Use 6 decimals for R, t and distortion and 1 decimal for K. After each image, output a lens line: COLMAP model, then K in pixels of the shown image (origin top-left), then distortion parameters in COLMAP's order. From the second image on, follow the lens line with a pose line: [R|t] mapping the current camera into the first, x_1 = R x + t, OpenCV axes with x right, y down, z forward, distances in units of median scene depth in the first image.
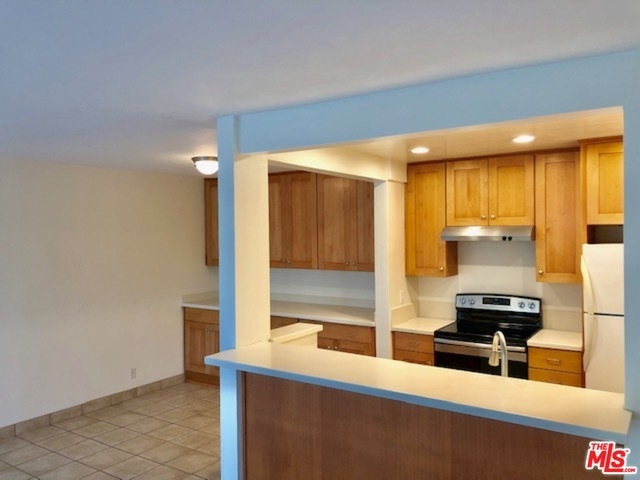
lens RADIAL K [[526.3, 0, 320.0], [0, 526.3, 240.0], [0, 0, 1]] dist [0.026218, -0.002396]
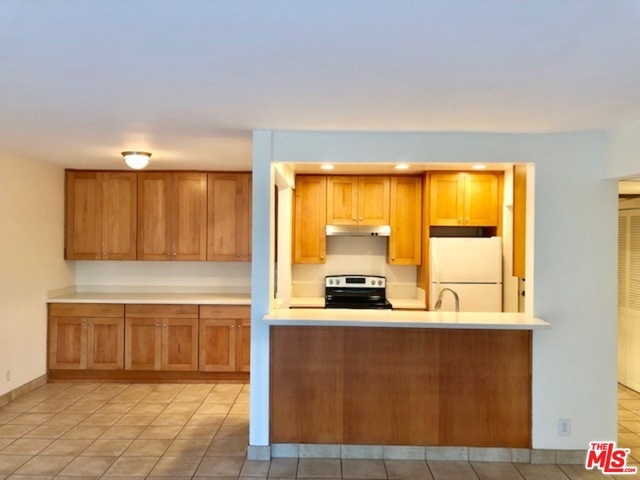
lens RADIAL K [[526.3, 0, 320.0], [0, 526.3, 240.0], [0, 0, 1]] dist [0.026218, -0.002396]
pose [[0.830812, 0.013081, 0.556399, -0.483832], [-0.008497, 0.999905, -0.010820, 0.025017], [-0.556488, 0.004262, 0.830845, -0.078172]]
